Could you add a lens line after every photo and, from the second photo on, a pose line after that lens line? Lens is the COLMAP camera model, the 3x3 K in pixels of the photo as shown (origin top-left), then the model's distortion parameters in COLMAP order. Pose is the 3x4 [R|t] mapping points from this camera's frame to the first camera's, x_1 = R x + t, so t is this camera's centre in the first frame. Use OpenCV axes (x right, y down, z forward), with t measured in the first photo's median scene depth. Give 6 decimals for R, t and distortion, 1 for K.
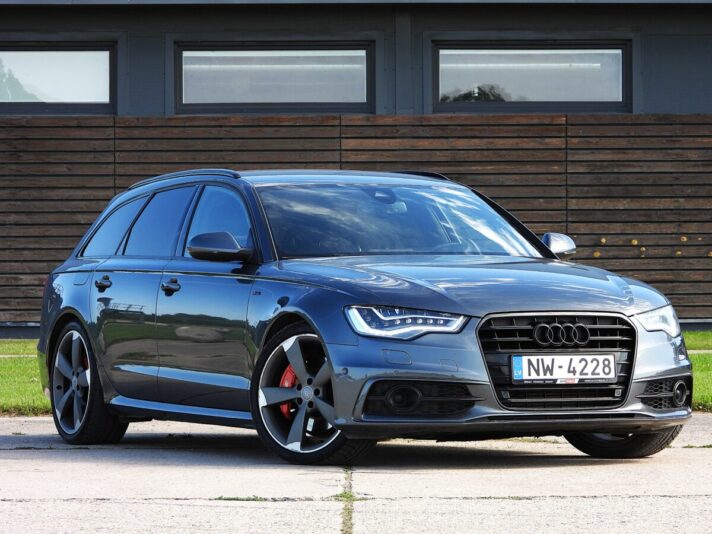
lens RADIAL K [[3868.7, 0, 356.0], [0, 3868.7, 267.0], [0, 0, 1]] dist [-0.084725, -0.826008]
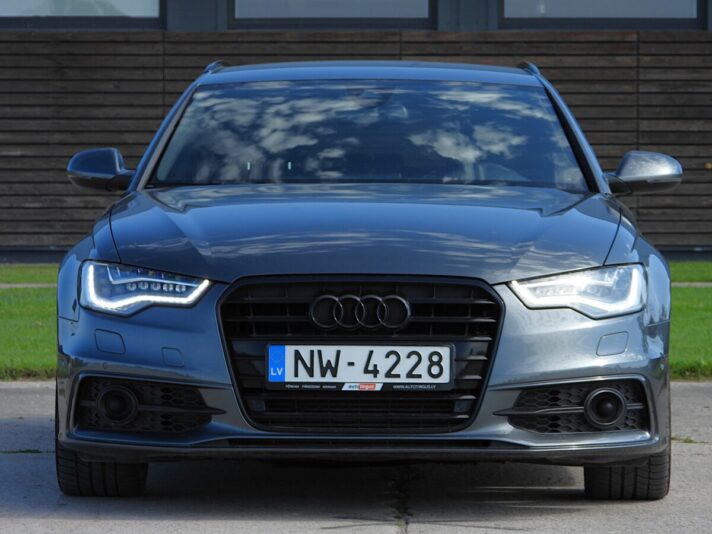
lens RADIAL K [[3712.6, 0, 356.0], [0, 3712.6, 267.0], [0, 0, 1]] dist [-0.016974, -4.337236]
pose [[0.999327, 0.006378, -0.036112, 0.018418], [-0.005507, 0.999693, 0.024173, -0.003143], [0.036255, -0.023958, 0.999055, 0.083705]]
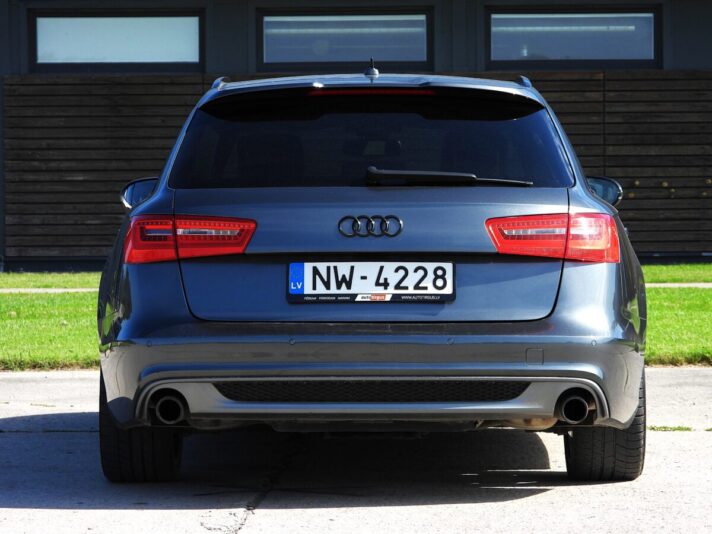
lens RADIAL K [[3083.7, 0, 356.0], [0, 3083.7, 267.0], [0, 0, 1]] dist [-0.047533, 0.788464]
pose [[0.999209, -0.002068, -0.039706, 0.017803], [0.002685, 0.999876, 0.015498, 0.003525], [0.039669, -0.015592, 0.999091, 0.099676]]
